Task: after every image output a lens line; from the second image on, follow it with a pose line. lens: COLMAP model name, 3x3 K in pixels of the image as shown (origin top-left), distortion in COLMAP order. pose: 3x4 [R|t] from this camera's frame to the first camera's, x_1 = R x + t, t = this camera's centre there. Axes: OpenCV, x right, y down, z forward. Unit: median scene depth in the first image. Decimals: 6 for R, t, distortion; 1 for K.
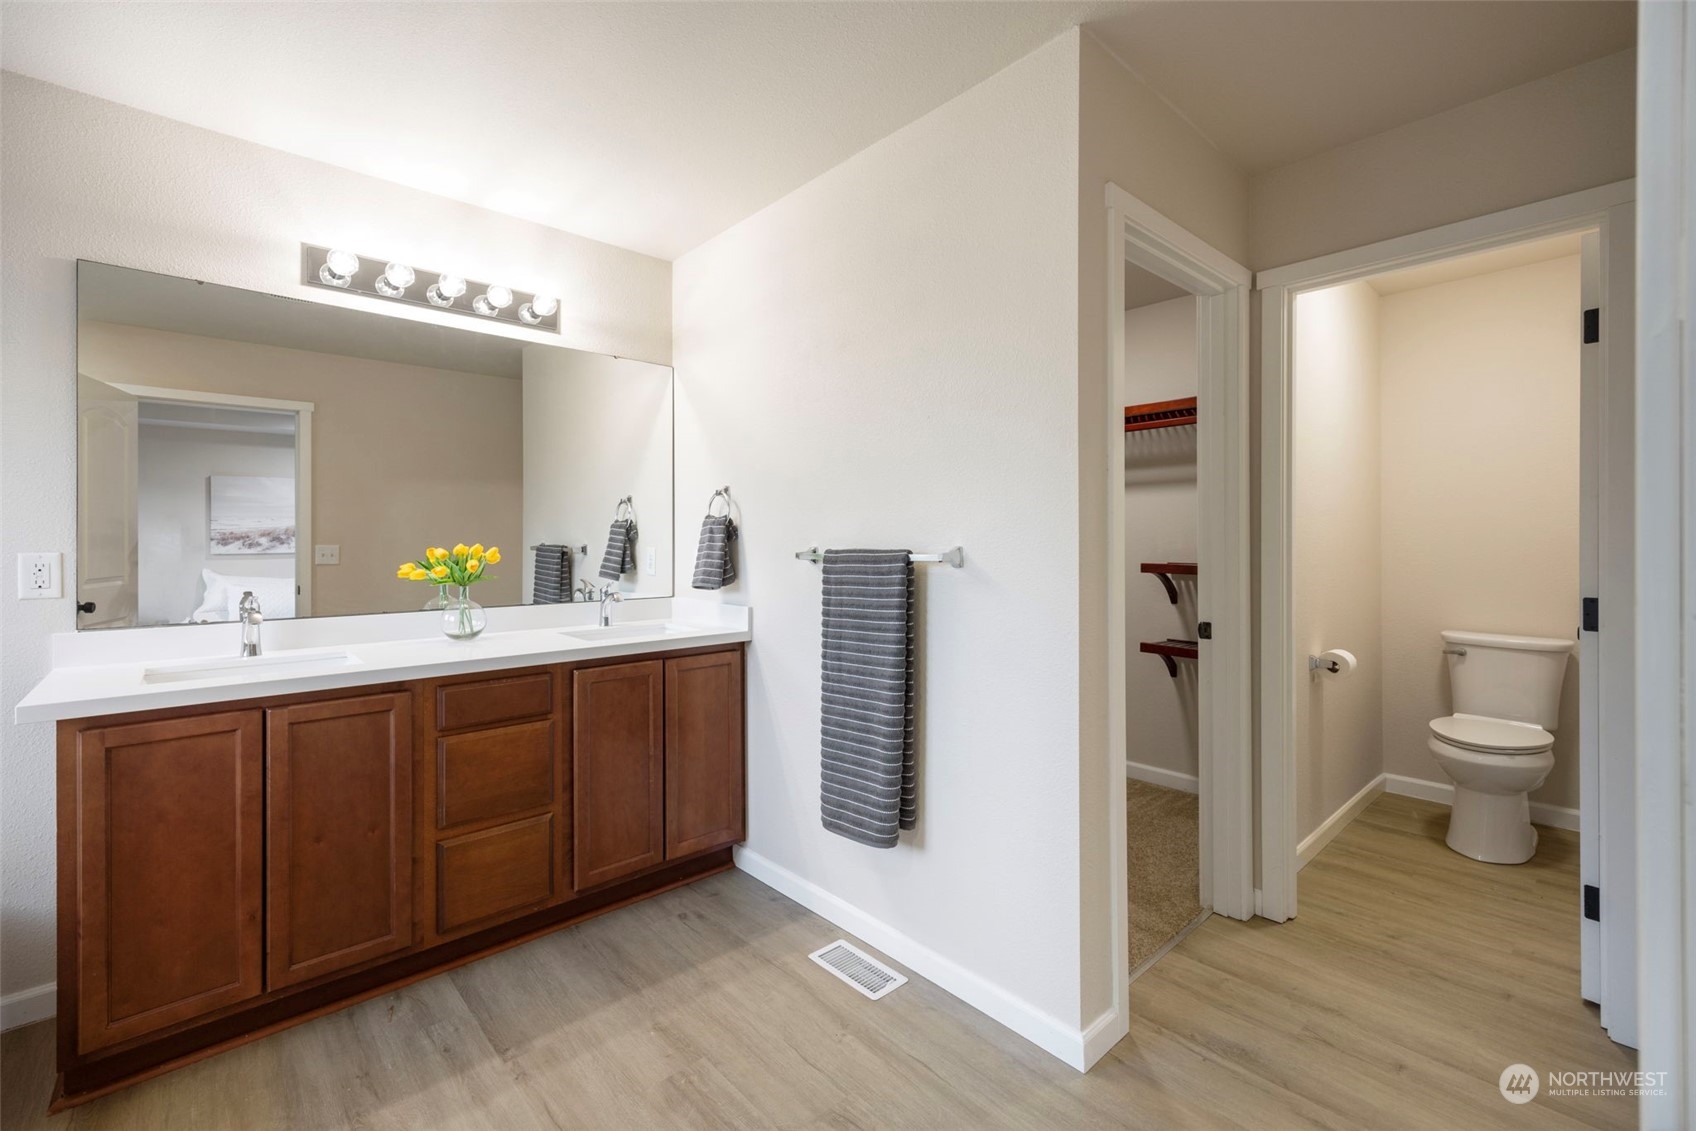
lens RADIAL K [[742.1, 0, 846.4], [0, 742.1, 553.3], [0, 0, 1]] dist [0.004596, 0.000759]
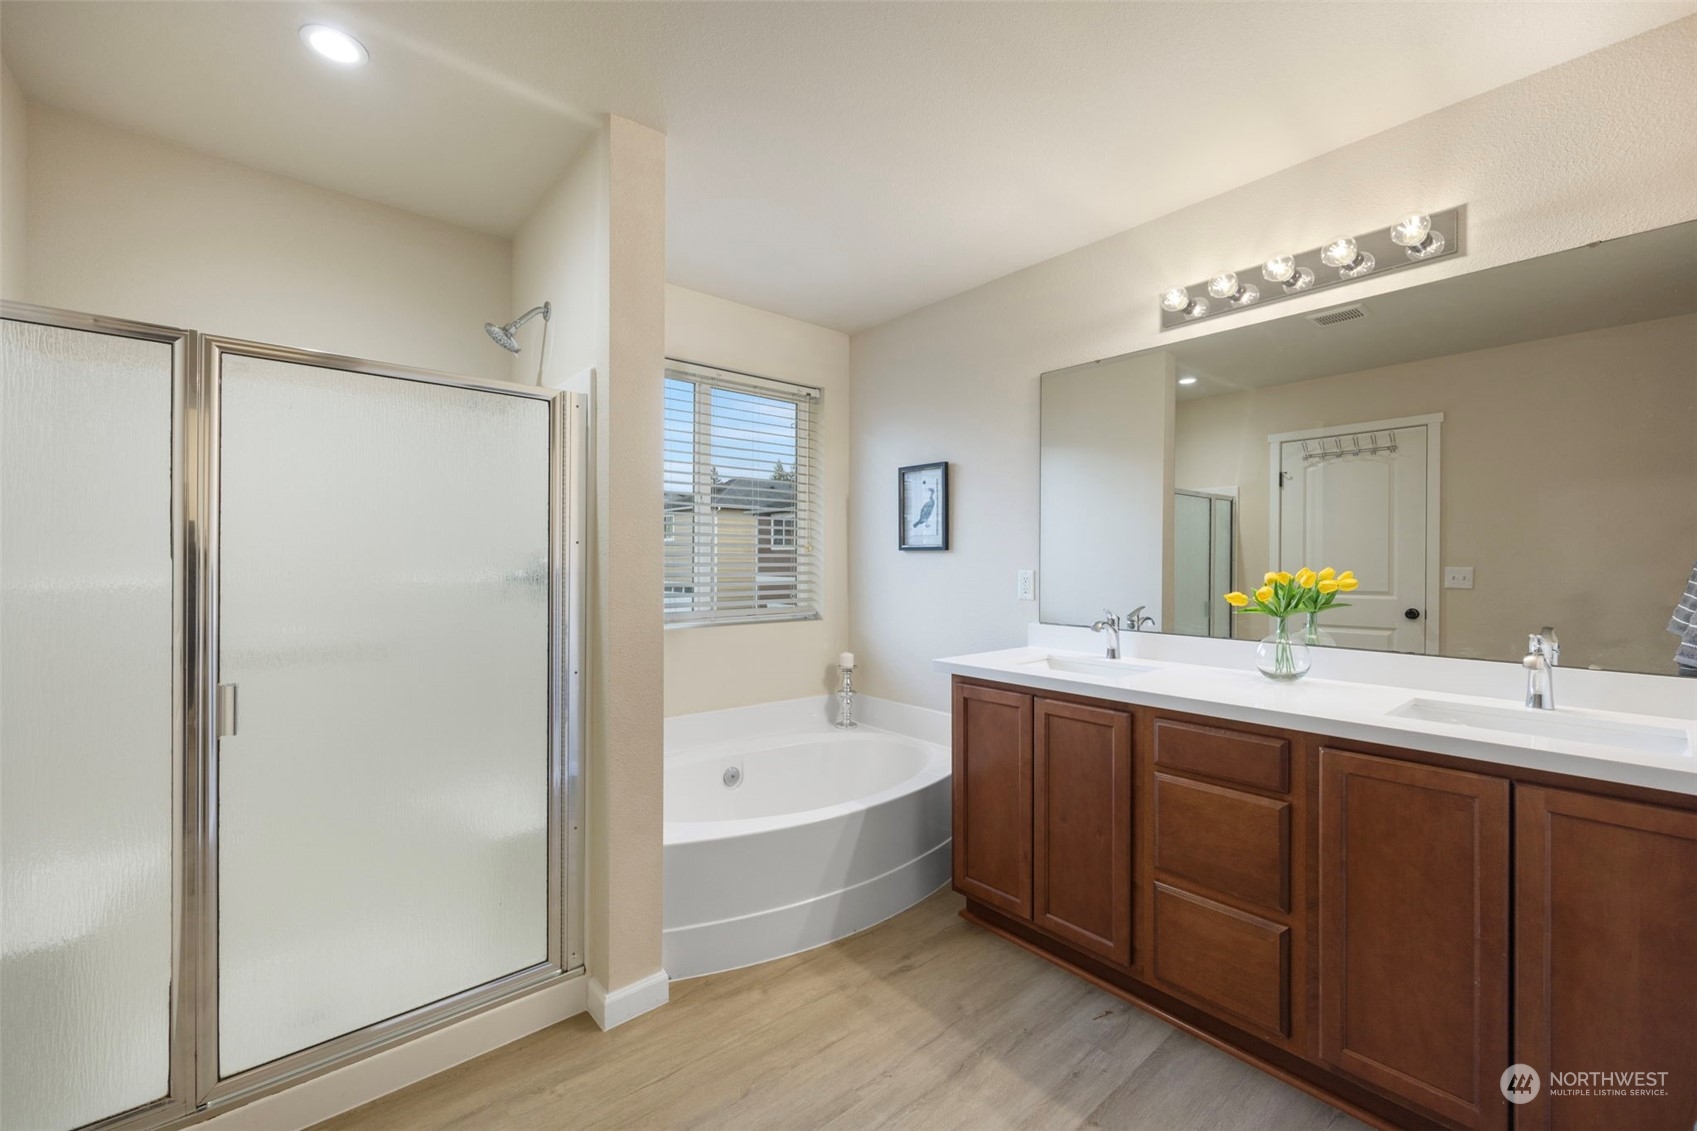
lens RADIAL K [[690.2, 0, 845.1], [0, 690.2, 564.0], [0, 0, 1]] dist [-0.000845, -0.000210]
pose [[-0.049885, 0.005168, -0.998742, 0.348150], [-0.016855, 0.999840, 0.006015, -0.014606], [0.998613, 0.017134, -0.049790, 0.636763]]
